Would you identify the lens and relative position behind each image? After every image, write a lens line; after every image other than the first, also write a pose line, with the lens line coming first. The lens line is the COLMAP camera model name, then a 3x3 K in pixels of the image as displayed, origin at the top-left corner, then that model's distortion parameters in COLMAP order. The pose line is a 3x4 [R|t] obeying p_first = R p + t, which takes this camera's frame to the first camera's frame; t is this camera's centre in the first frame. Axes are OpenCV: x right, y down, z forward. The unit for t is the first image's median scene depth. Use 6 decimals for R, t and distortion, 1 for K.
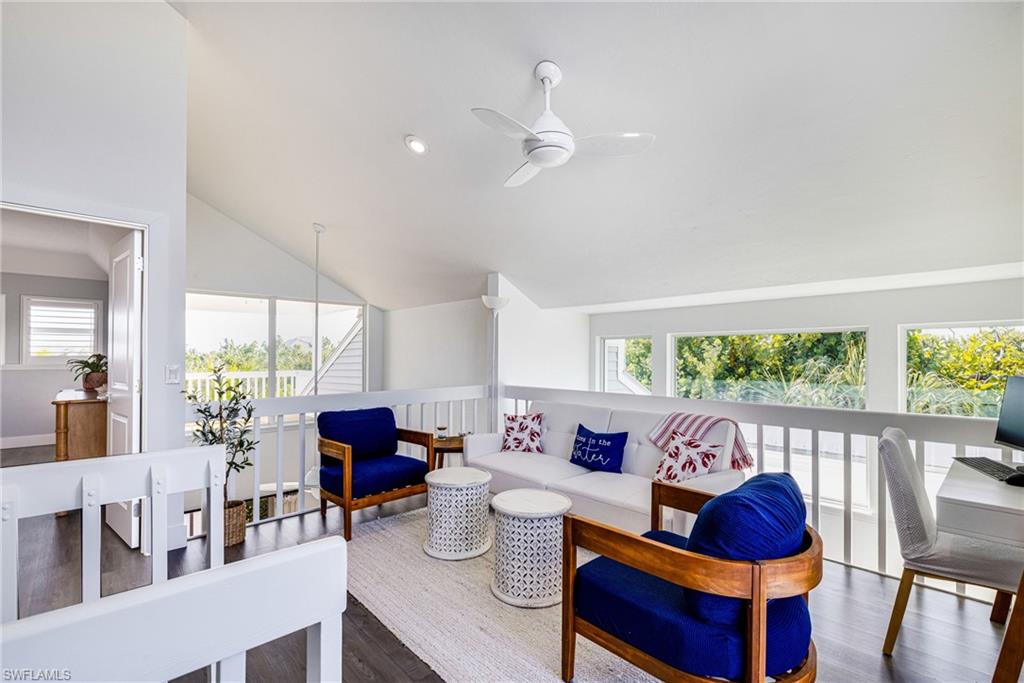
lens RADIAL K [[458.9, 0, 511.3], [0, 458.9, 351.7], [0, 0, 1]] dist [-0.000298, -0.000079]
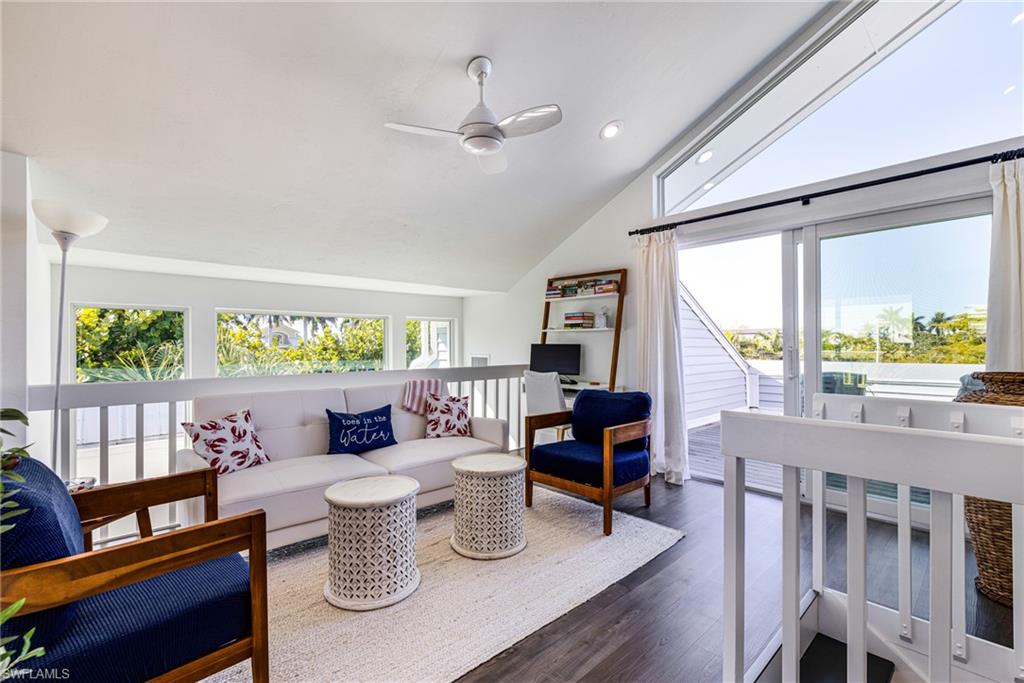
lens RADIAL K [[447.8, 0, 515.7], [0, 447.8, 344.6], [0, 0, 1]] dist [-0.001886, -0.000380]
pose [[-0.003801, -0.006674, 0.999971, -0.741432], [-0.014018, 0.999880, 0.006620, 0.026679], [-0.999895, -0.013992, -0.003895, 0.694794]]
